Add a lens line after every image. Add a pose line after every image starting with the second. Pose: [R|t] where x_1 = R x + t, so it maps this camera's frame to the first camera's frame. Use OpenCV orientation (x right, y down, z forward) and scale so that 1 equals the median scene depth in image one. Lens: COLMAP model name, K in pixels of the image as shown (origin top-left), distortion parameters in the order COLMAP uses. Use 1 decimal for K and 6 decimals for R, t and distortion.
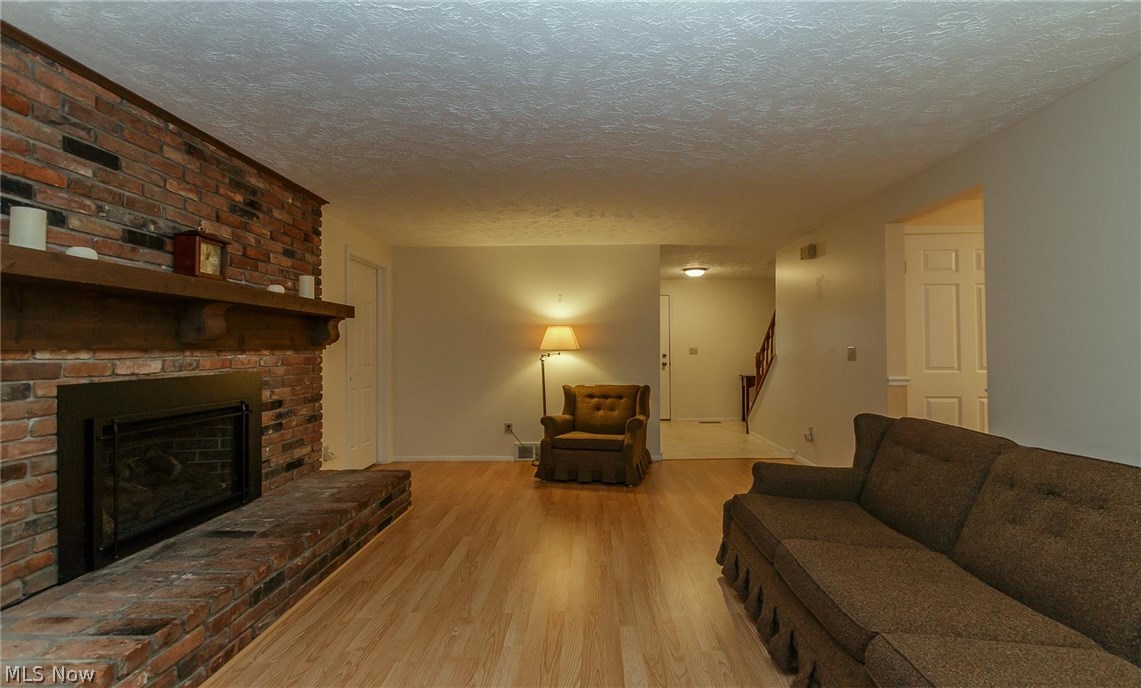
lens RADIAL K [[565.1, 0, 591.4], [0, 565.1, 331.0], [0, 0, 1]] dist [-0.003583, -0.001836]
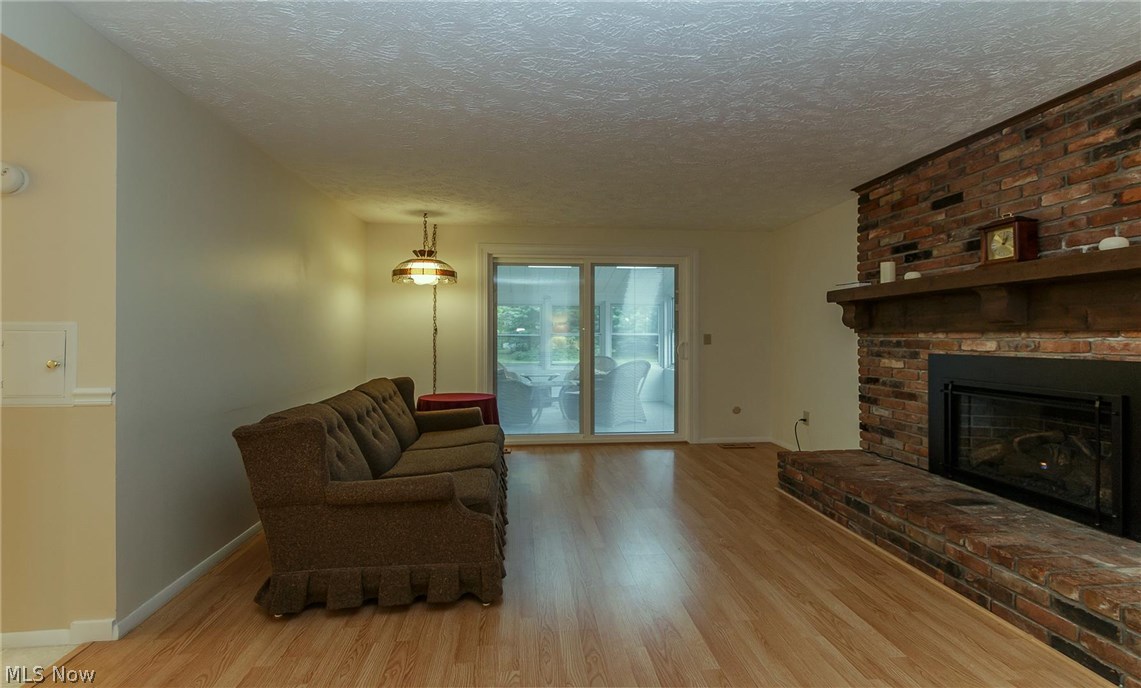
lens RADIAL K [[565.1, 0, 591.4], [0, 565.1, 331.0], [0, 0, 1]] dist [-0.003583, -0.001836]
pose [[-0.991363, 0.006931, -0.130963, 0.211618], [0.012283, 0.999120, -0.040098, 0.065921], [0.130570, -0.041361, -0.990576, 1.967800]]
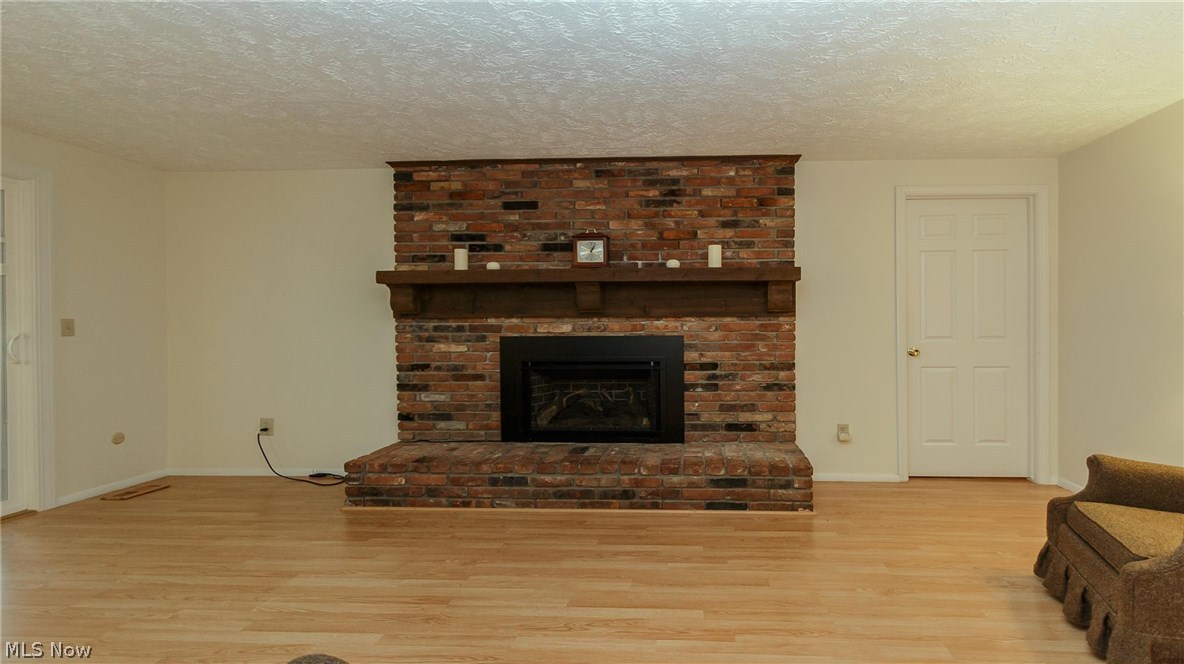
lens RADIAL K [[603.7, 0, 666.5], [0, 603.7, 325.6], [0, 0, 1]] dist [-0.002334, 0.000084]
pose [[-0.043846, 0.009203, -0.998996, 0.812956], [0.036970, 0.999288, 0.007583, 0.051016], [0.998354, -0.036600, -0.044155, 1.274471]]
